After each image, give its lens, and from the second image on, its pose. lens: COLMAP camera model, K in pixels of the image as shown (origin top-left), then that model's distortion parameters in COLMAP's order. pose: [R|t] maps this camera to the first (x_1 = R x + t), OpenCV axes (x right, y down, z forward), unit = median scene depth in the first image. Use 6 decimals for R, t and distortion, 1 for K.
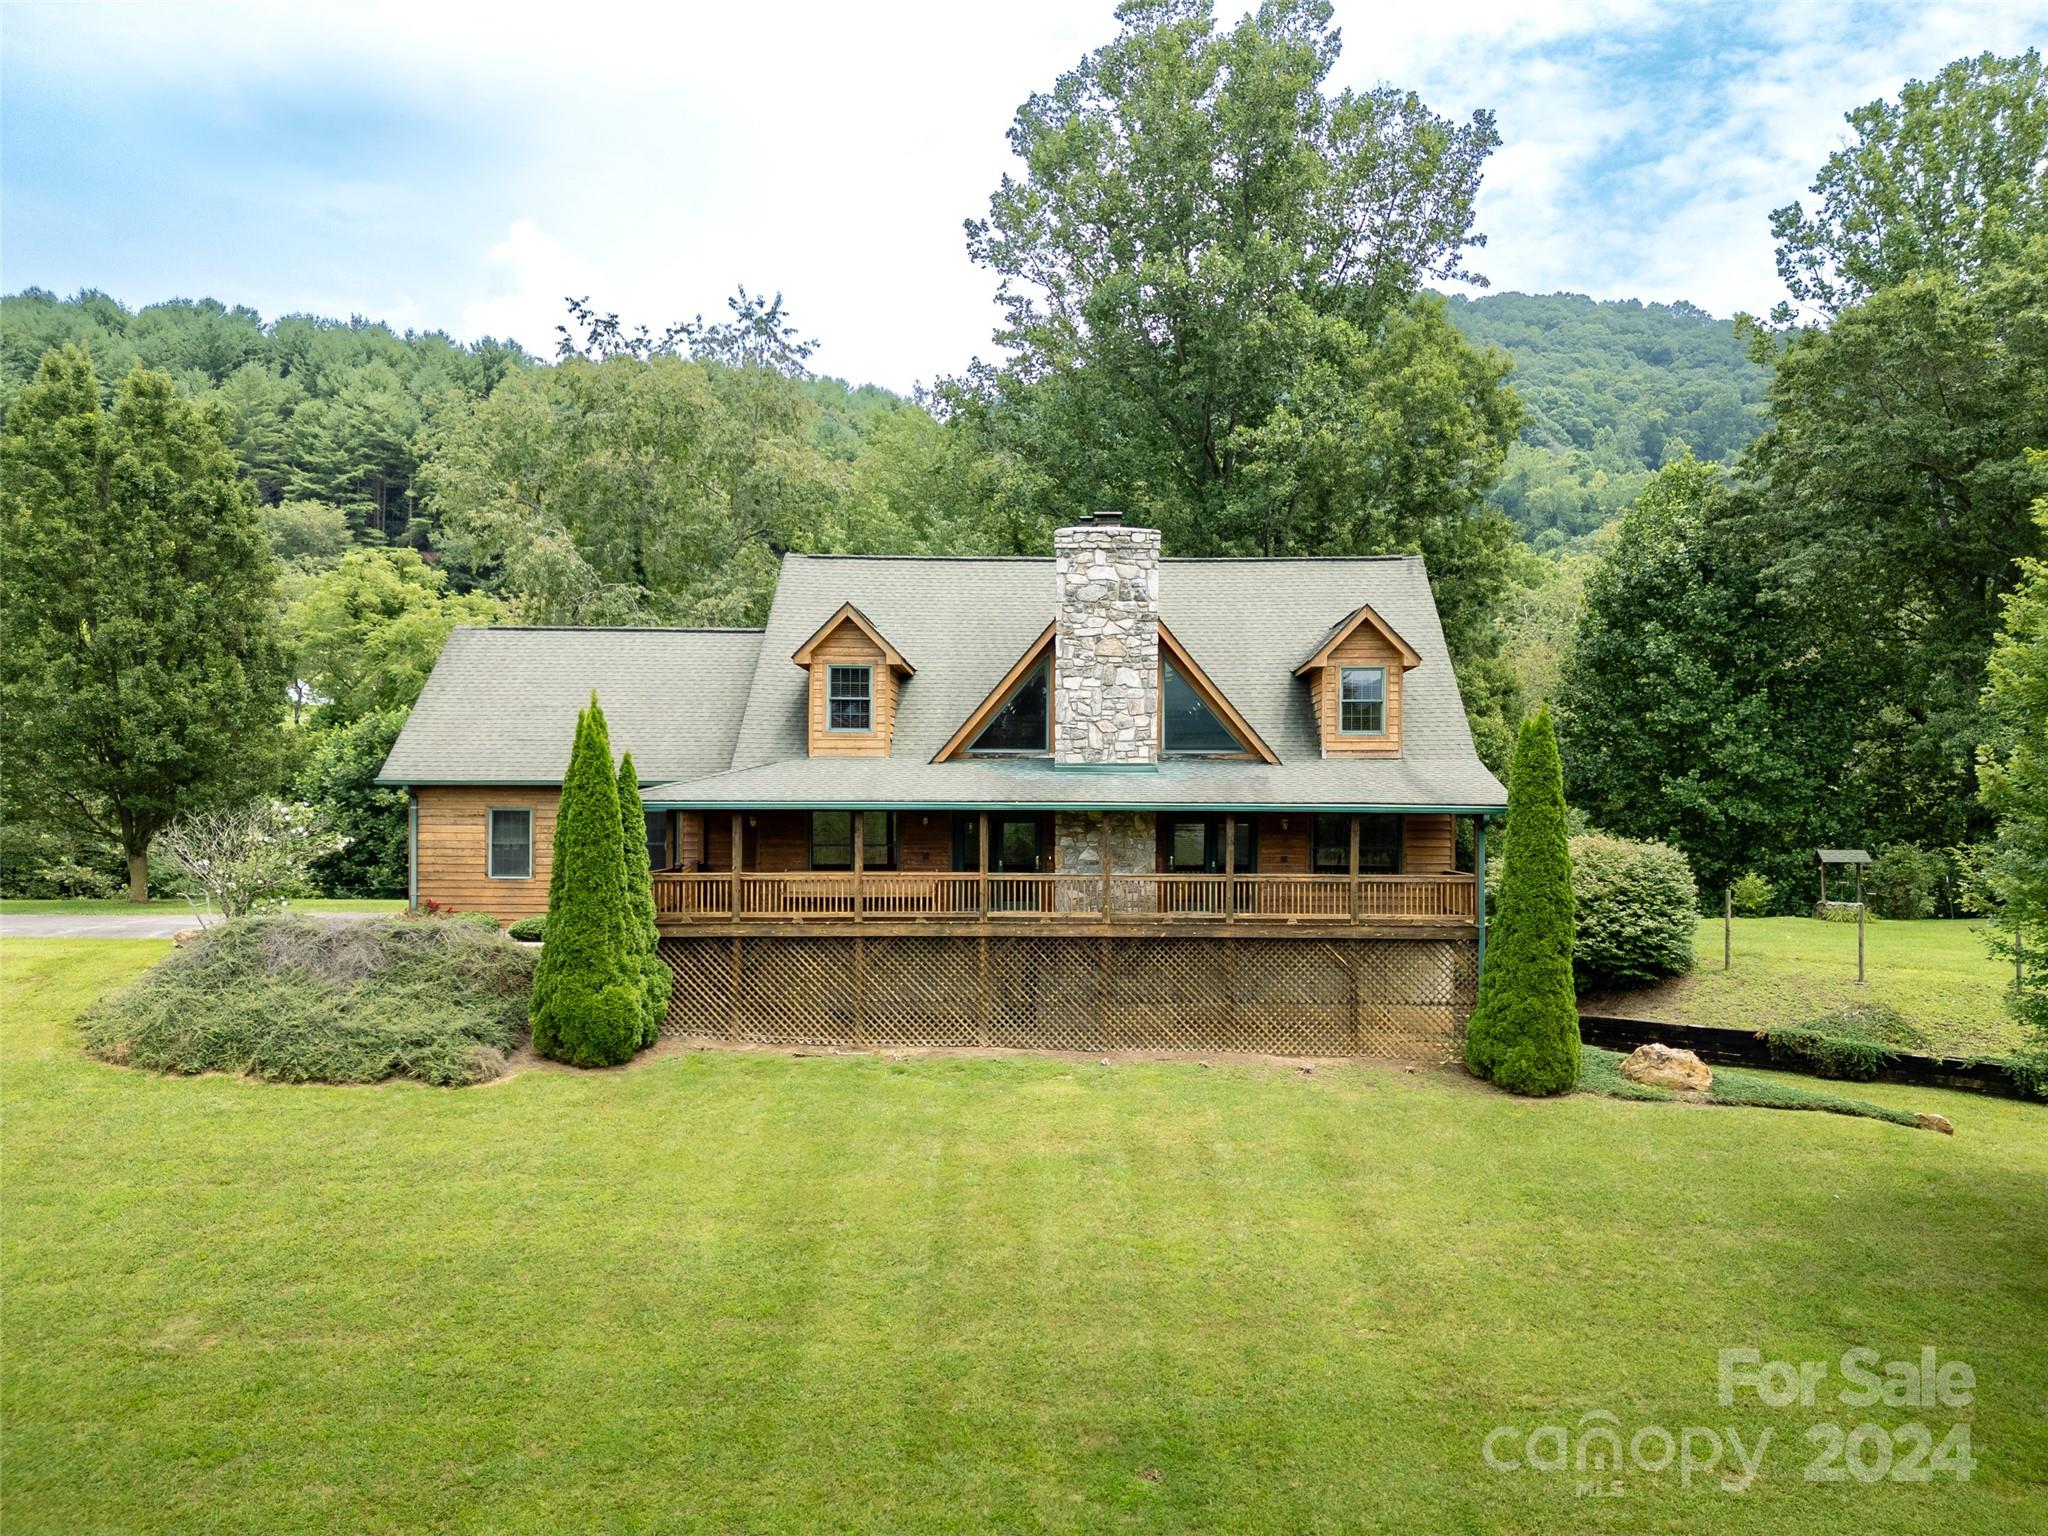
lens RADIAL K [[1409.2, 0, 1024.0], [0, 1409.2, 768.0], [0, 0, 1]] dist [0.053698, -0.057009]
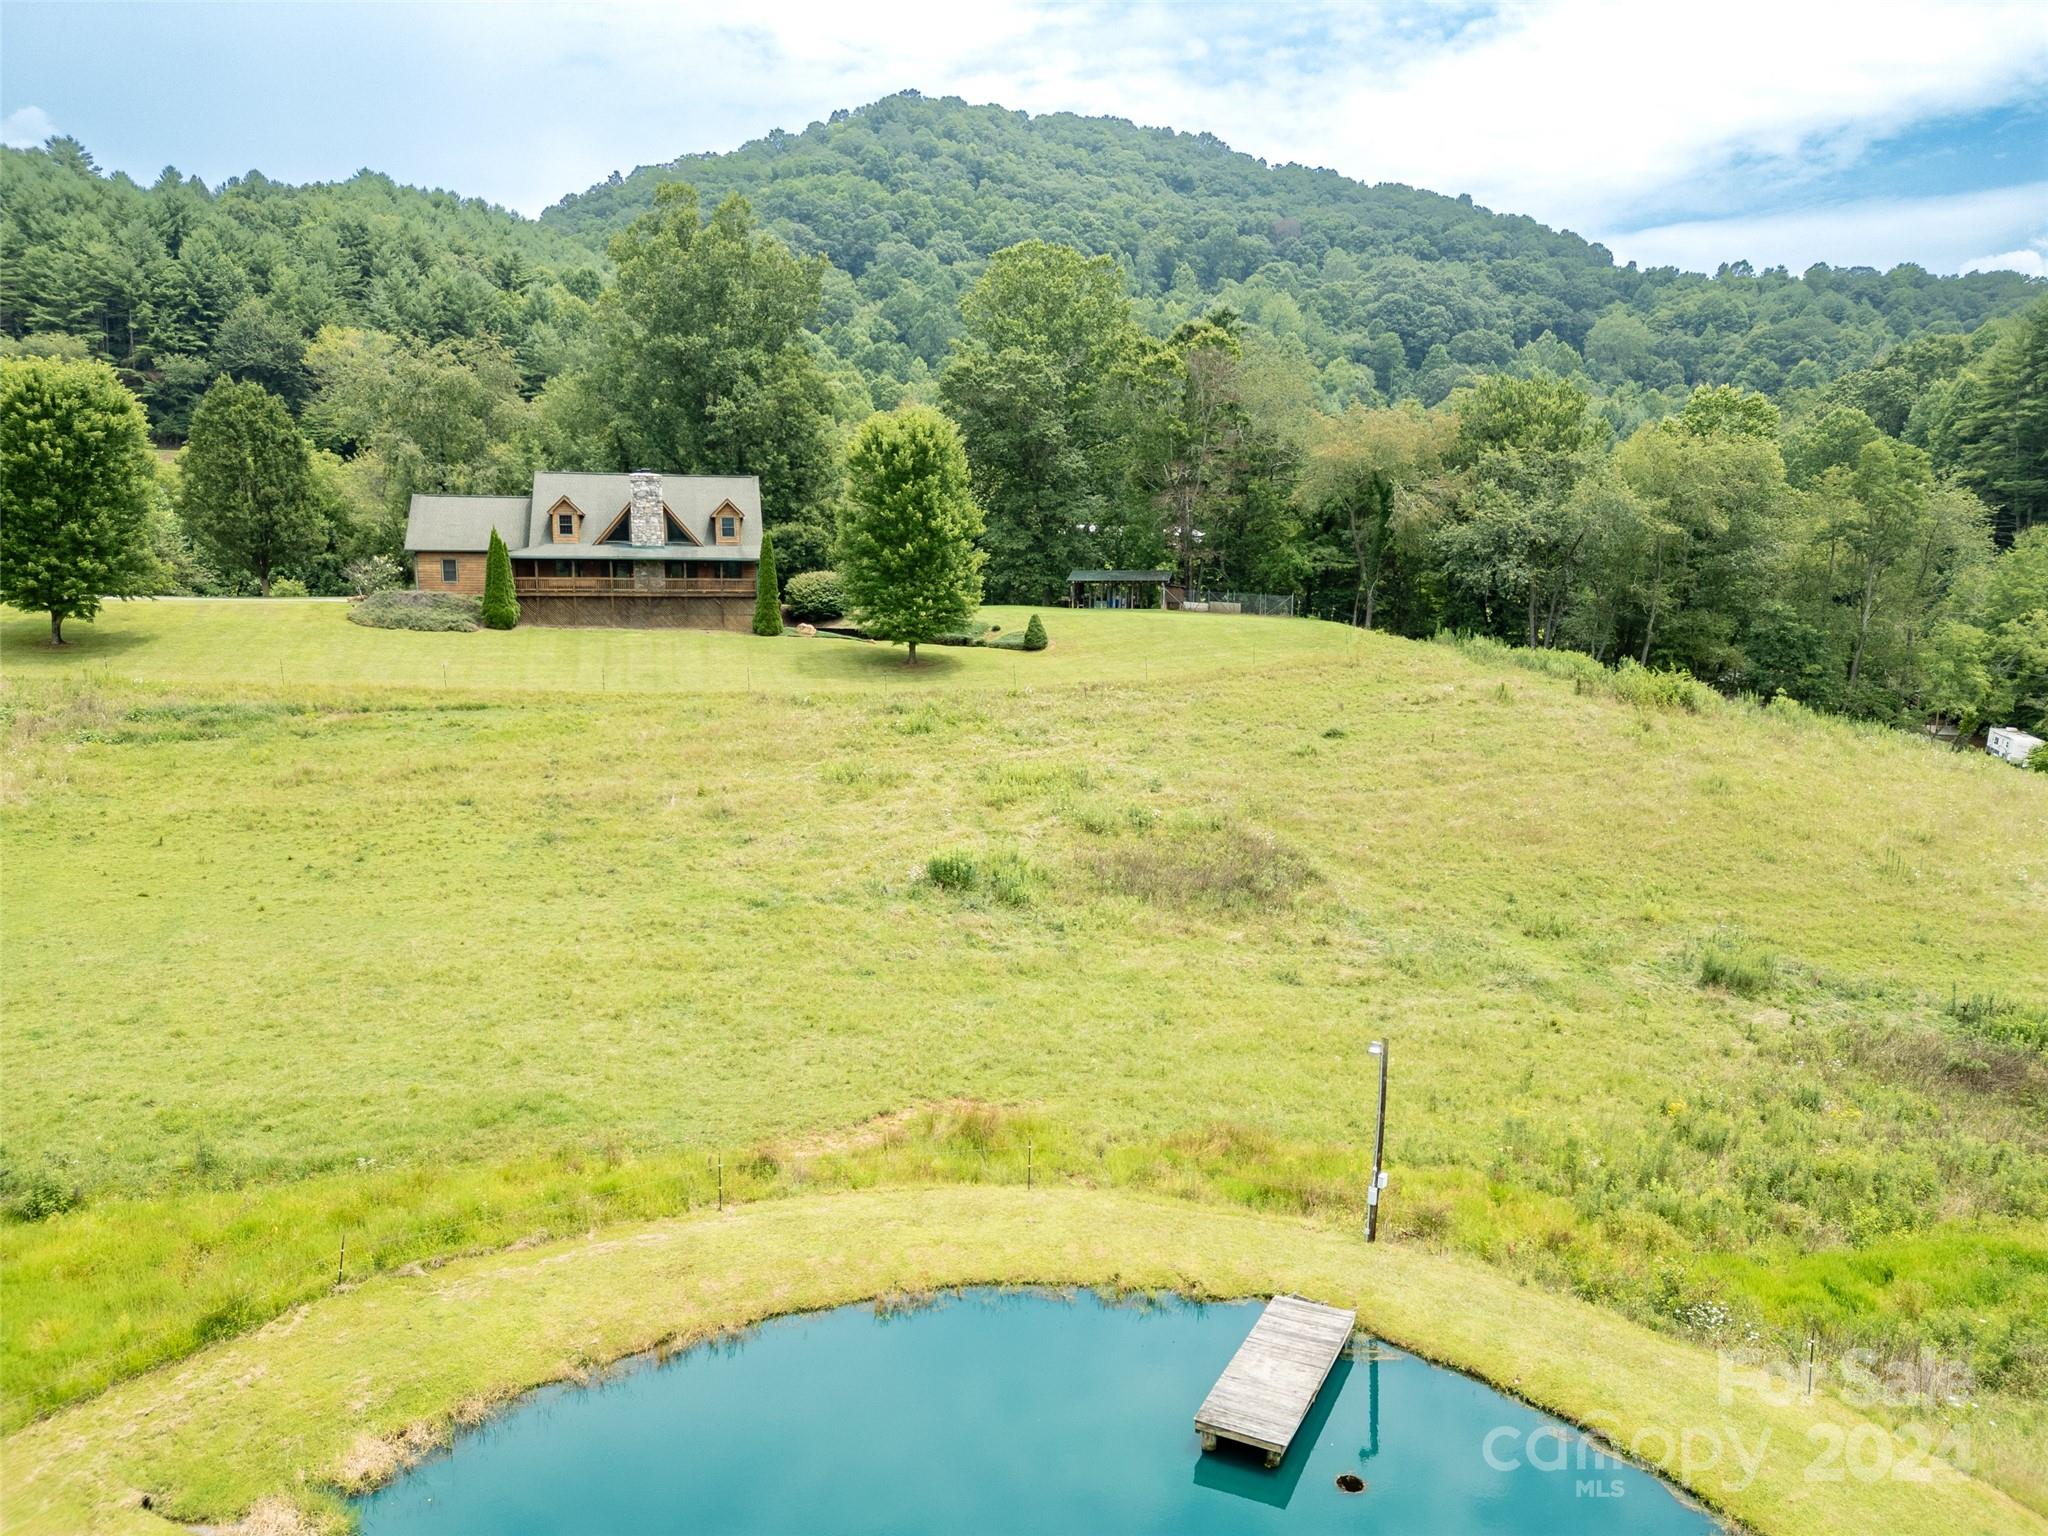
lens RADIAL K [[1409.2, 0, 1024.0], [0, 1409.2, 768.0], [0, 0, 1]] dist [0.053698, -0.057009]
pose [[0.966180, -0.038214, 0.255023, 0.039087], [-0.003282, 0.987056, 0.160343, -0.022227], [-0.257849, -0.155757, 0.953548, -2.322999]]
